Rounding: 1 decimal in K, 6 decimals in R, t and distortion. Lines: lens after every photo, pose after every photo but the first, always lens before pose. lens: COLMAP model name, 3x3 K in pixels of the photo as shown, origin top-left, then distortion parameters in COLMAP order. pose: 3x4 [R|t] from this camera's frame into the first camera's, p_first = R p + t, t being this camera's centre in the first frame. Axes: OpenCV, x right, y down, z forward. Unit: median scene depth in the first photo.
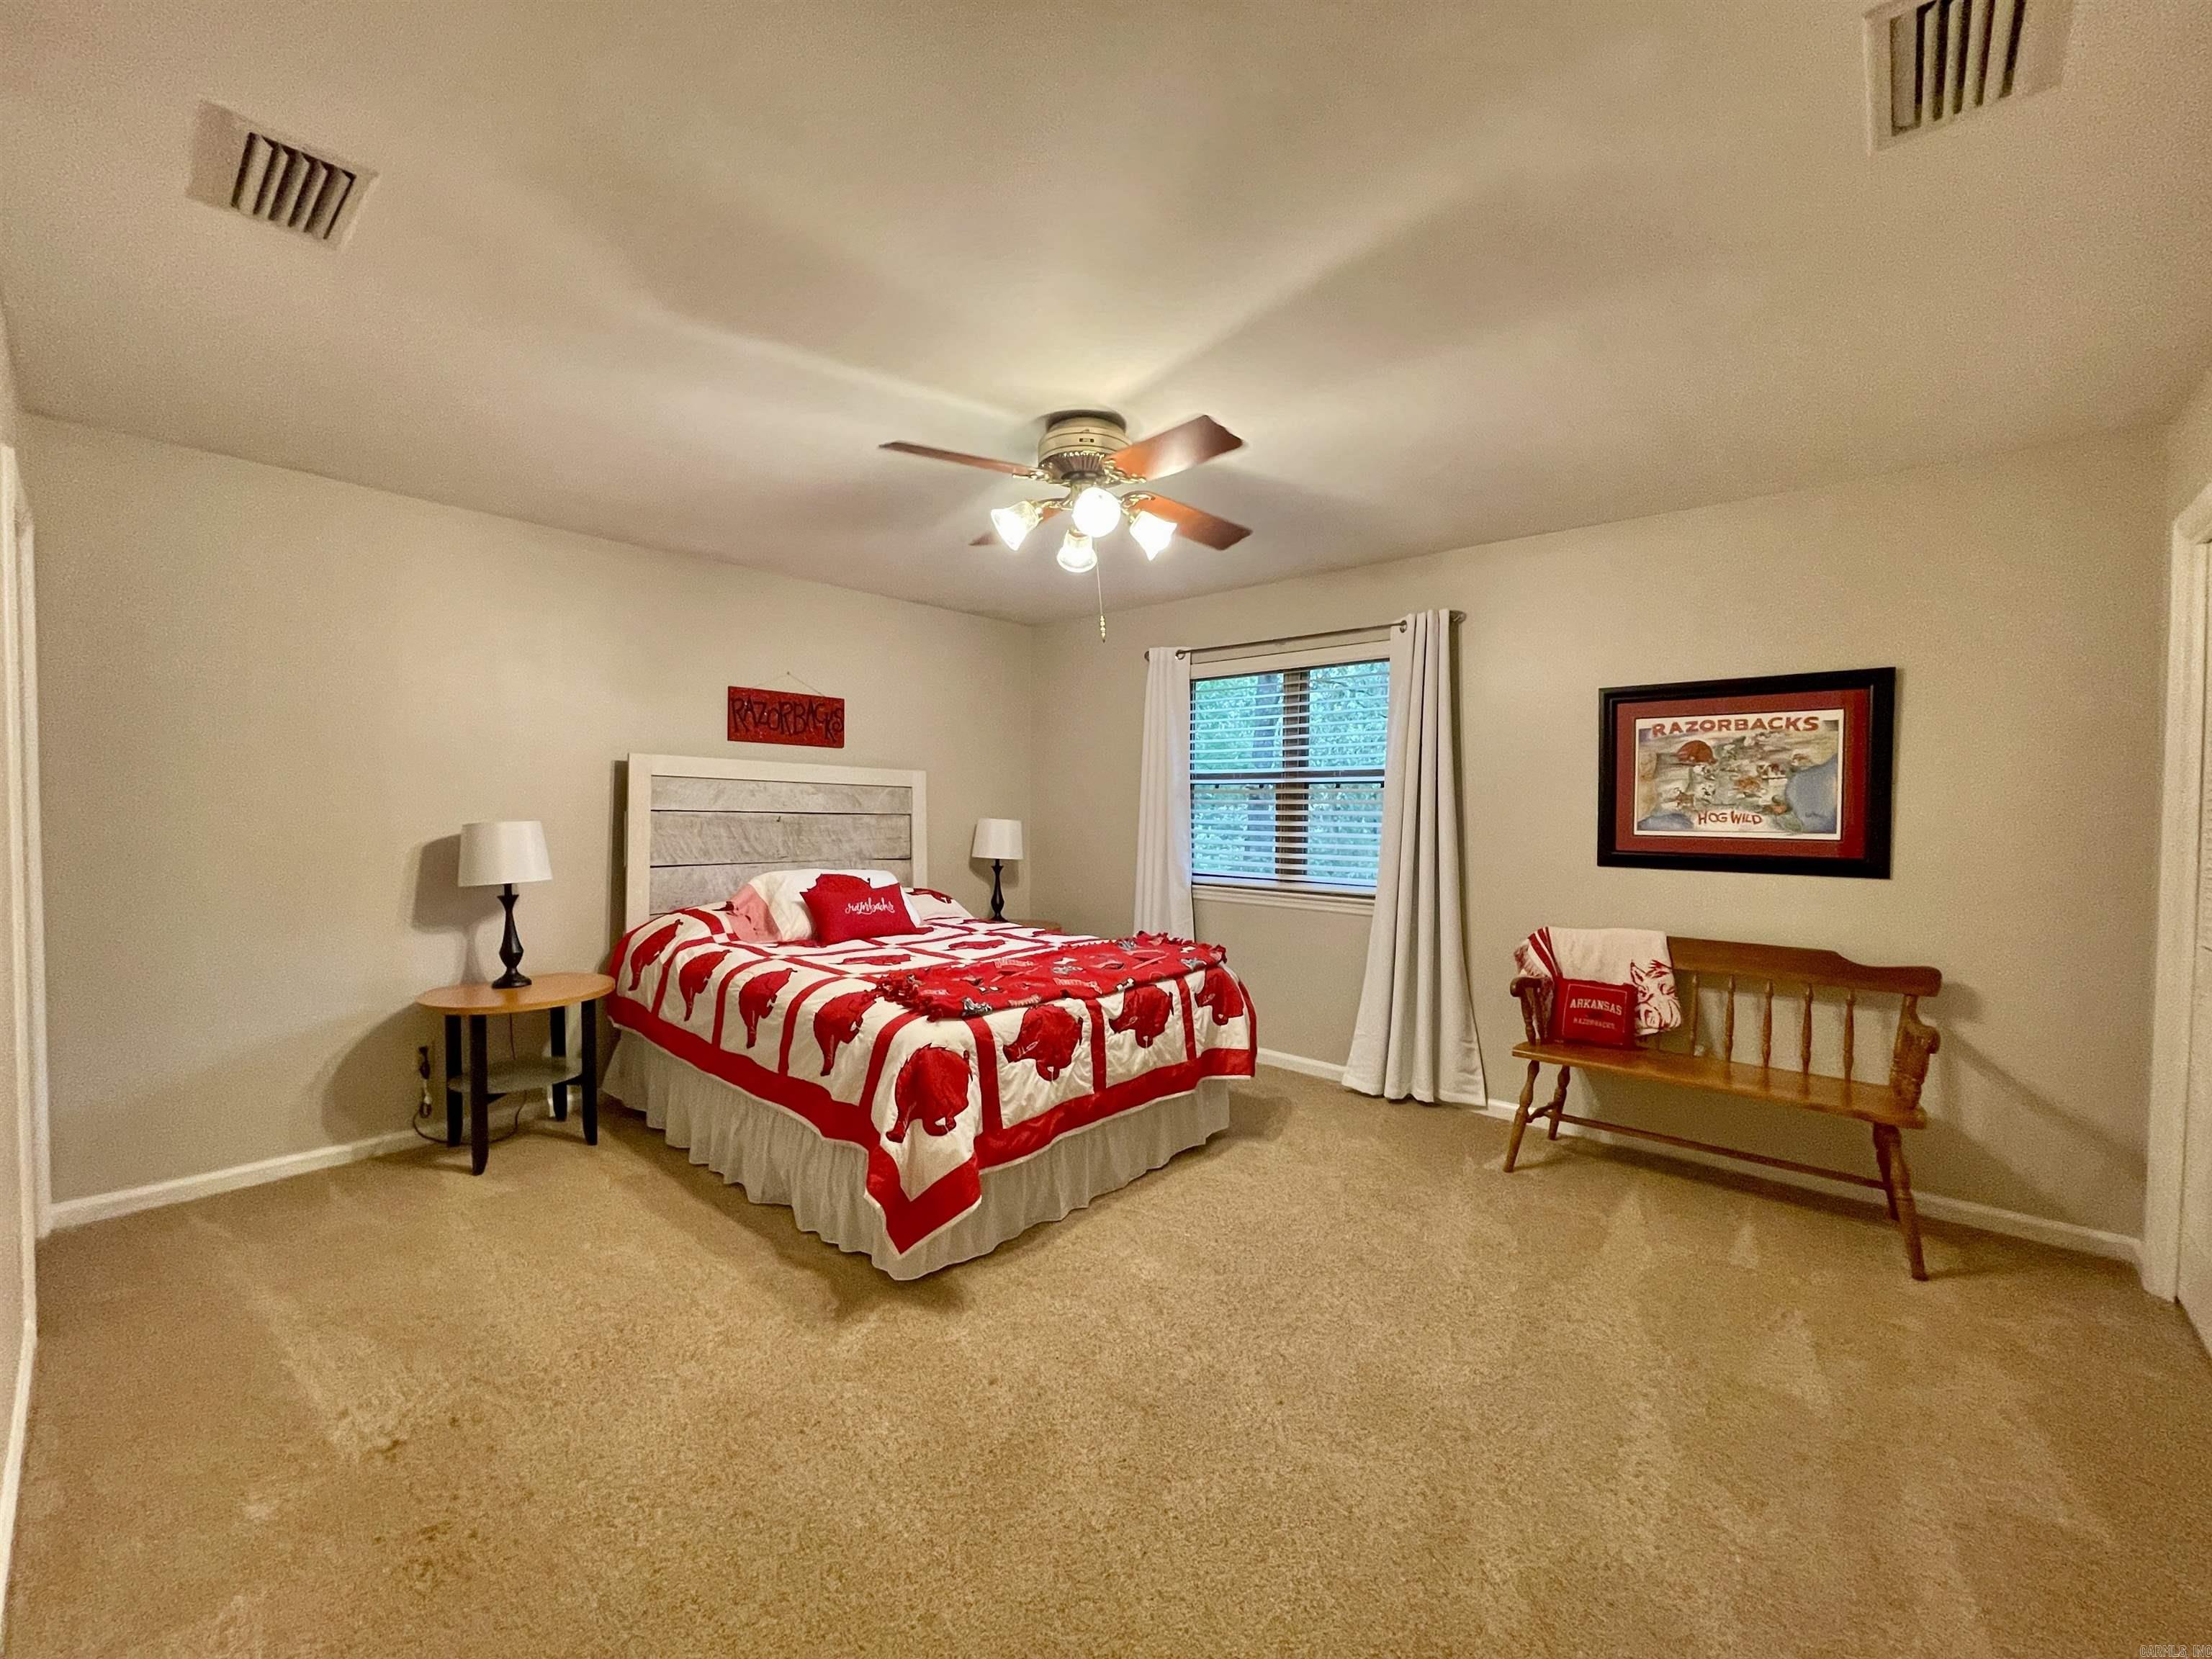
lens RADIAL K [[893.9, 0, 1107.6], [0, 893.9, 832.5], [0, 0, 1]] dist [0.000663, -0.000978]
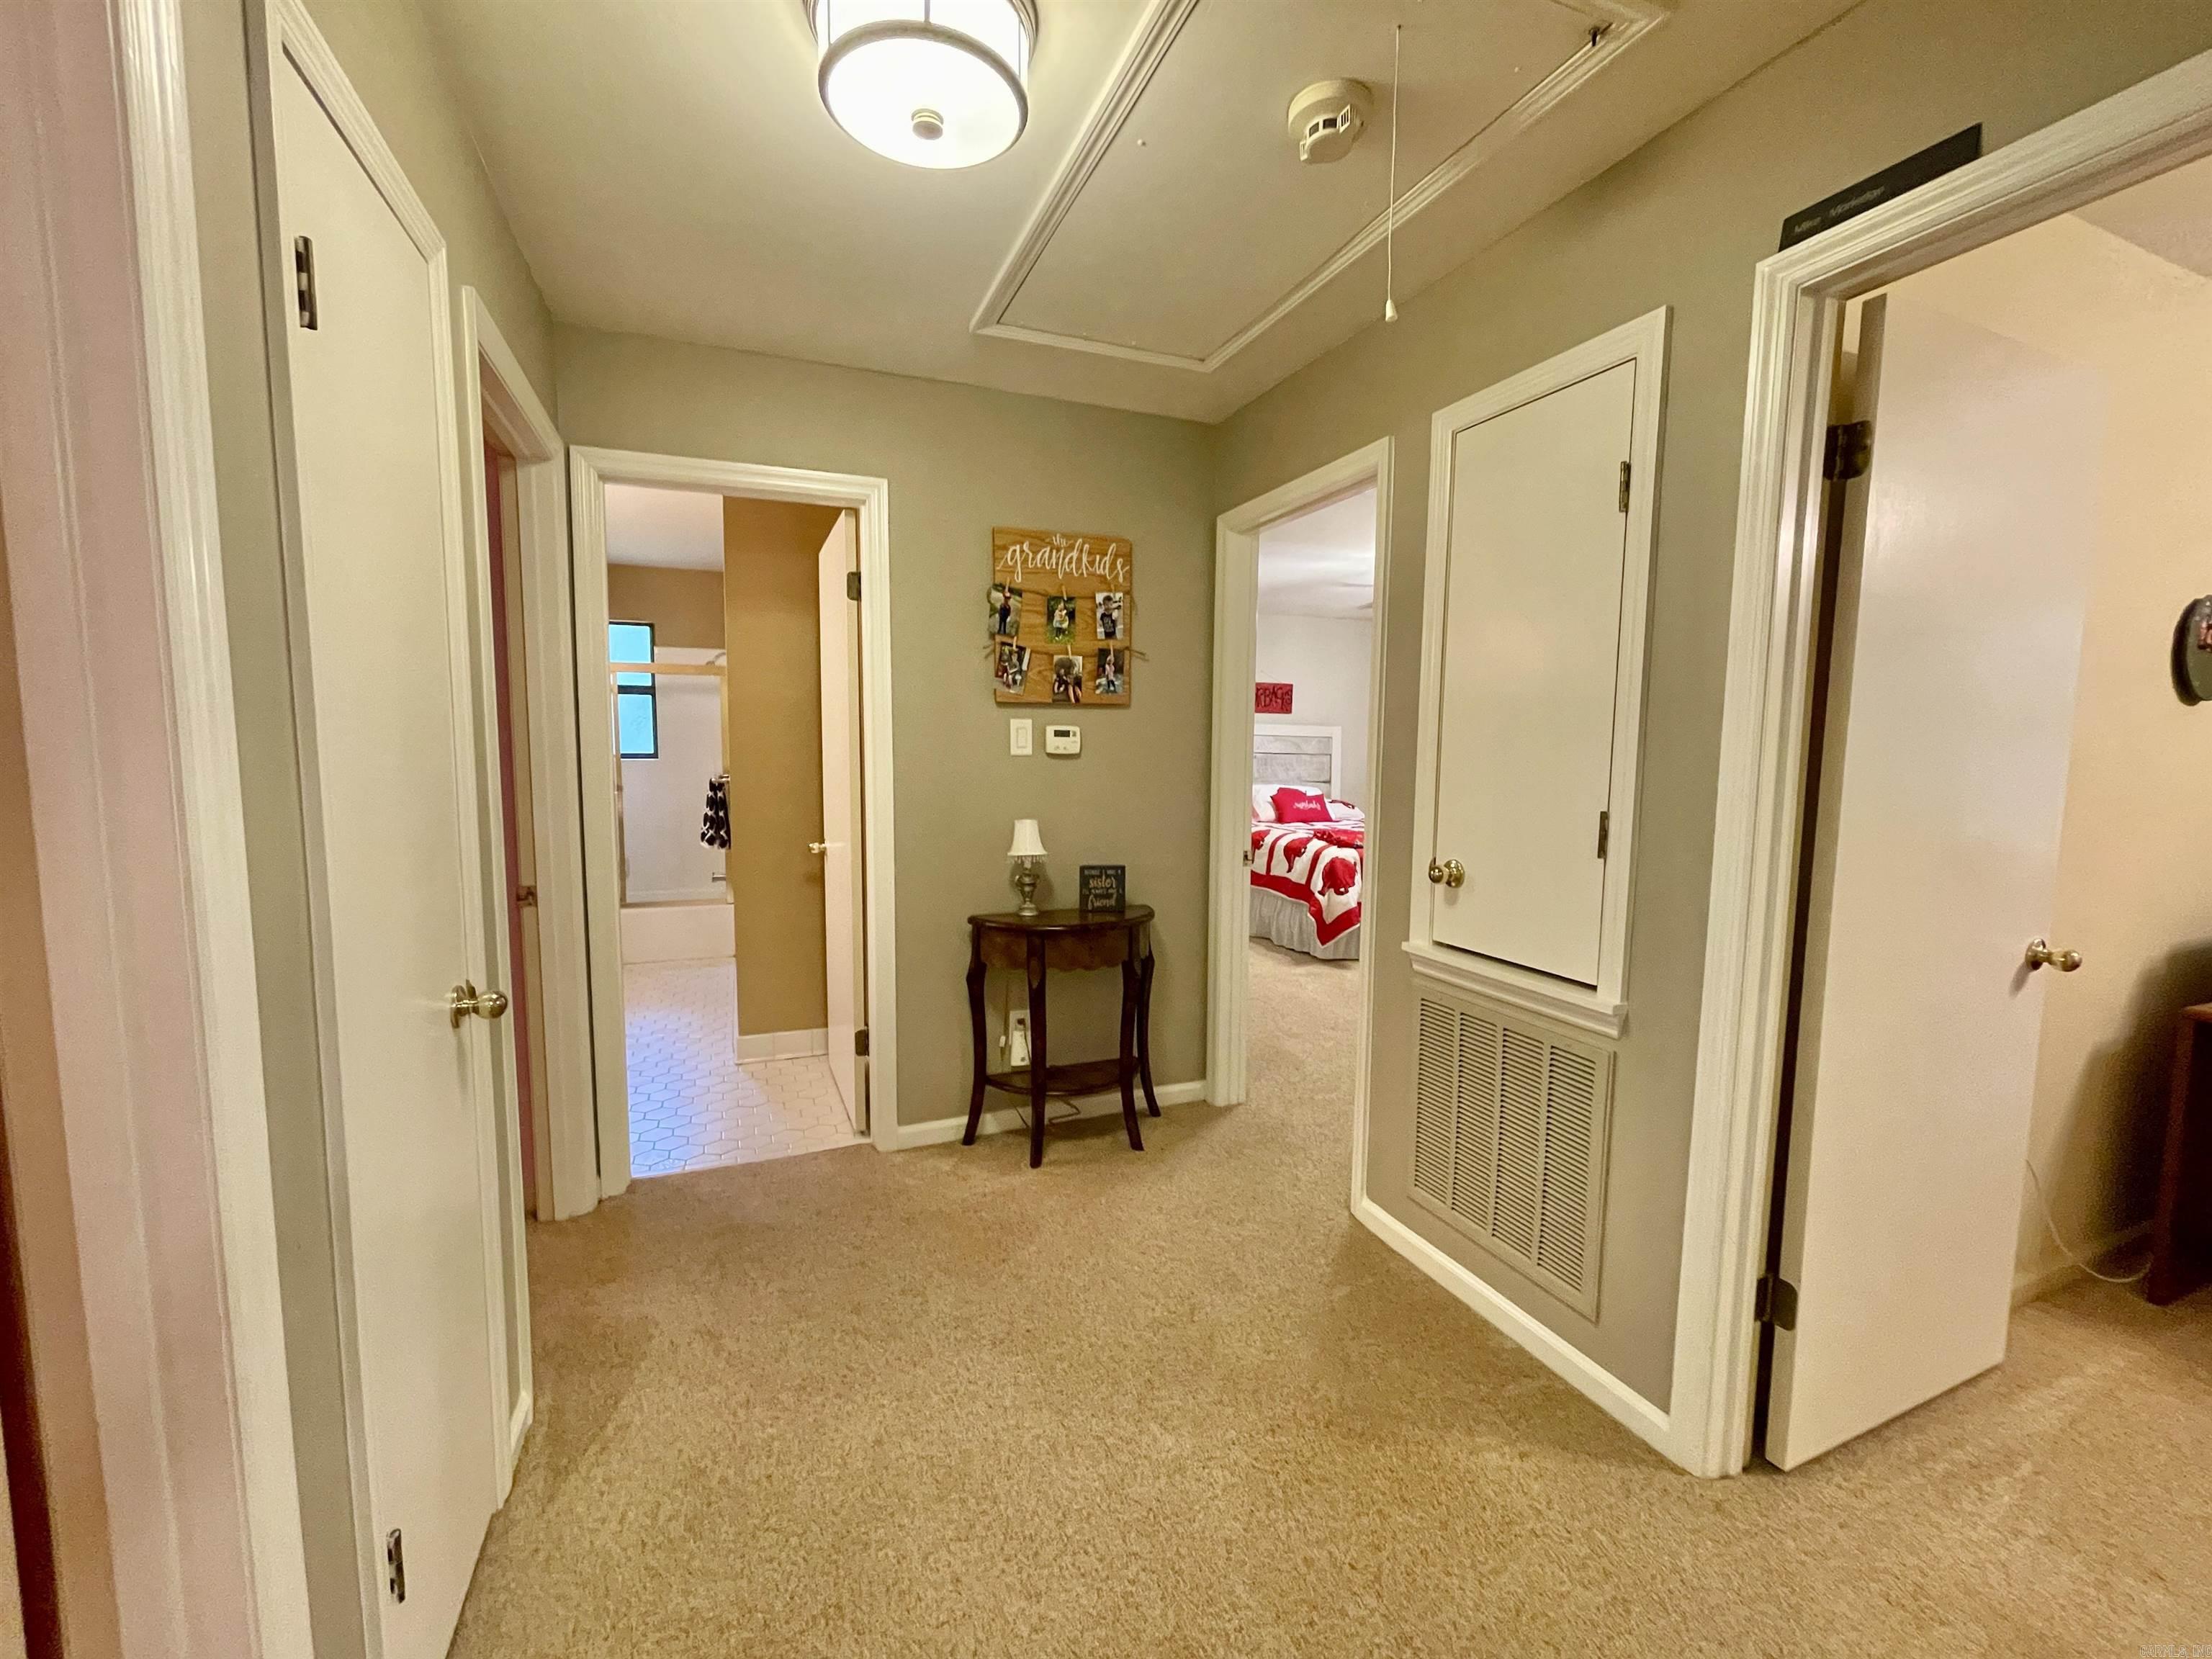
lens RADIAL K [[893.9, 0, 1109.4], [0, 893.9, 836.7], [0, 0, 1]] dist [0.000663, -0.000978]
pose [[0.897423, 0.038074, -0.439525, 0.209220], [-0.010184, 0.997791, 0.065641, 0.041203], [0.441054, -0.054432, 0.895828, -0.974005]]
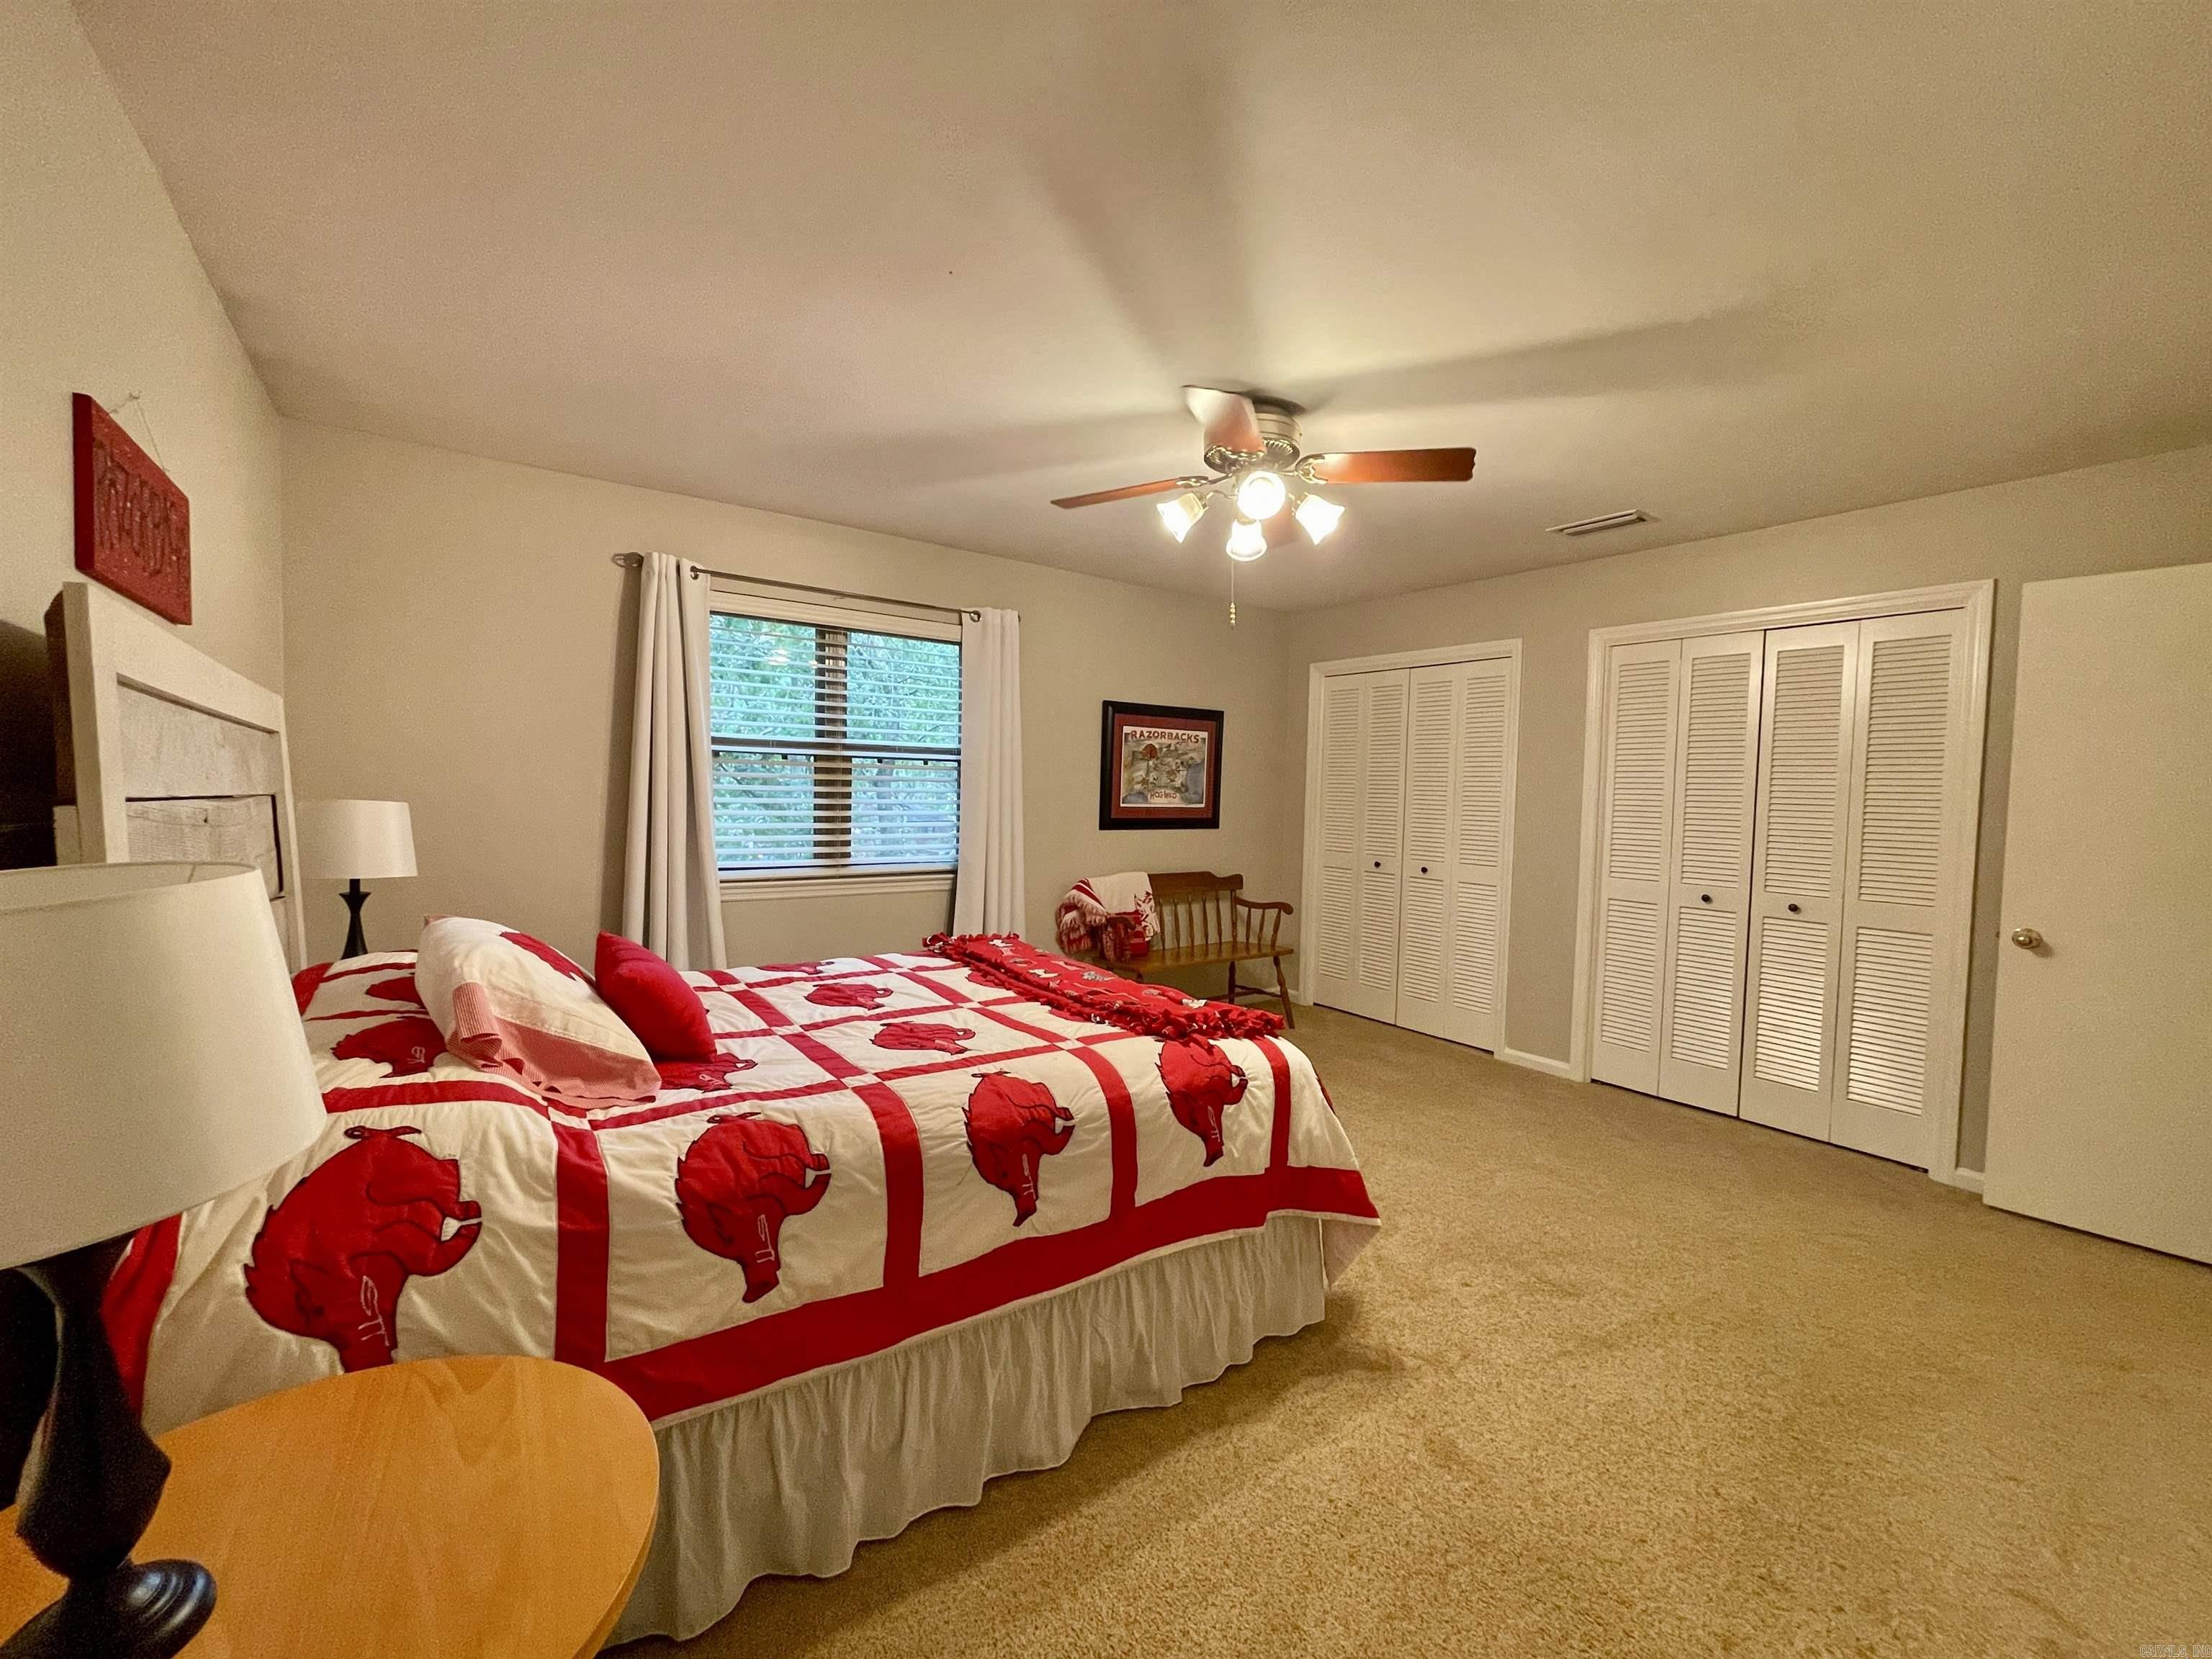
lens RADIAL K [[893.9, 0, 1100.0], [0, 893.9, 832.6], [0, 0, 1]] dist [0.000663, -0.000978]
pose [[0.217274, -0.052778, 0.974683, -0.860966], [0.007908, 0.998600, 0.052310, -0.033091], [-0.976079, -0.003658, 0.217387, 0.769287]]
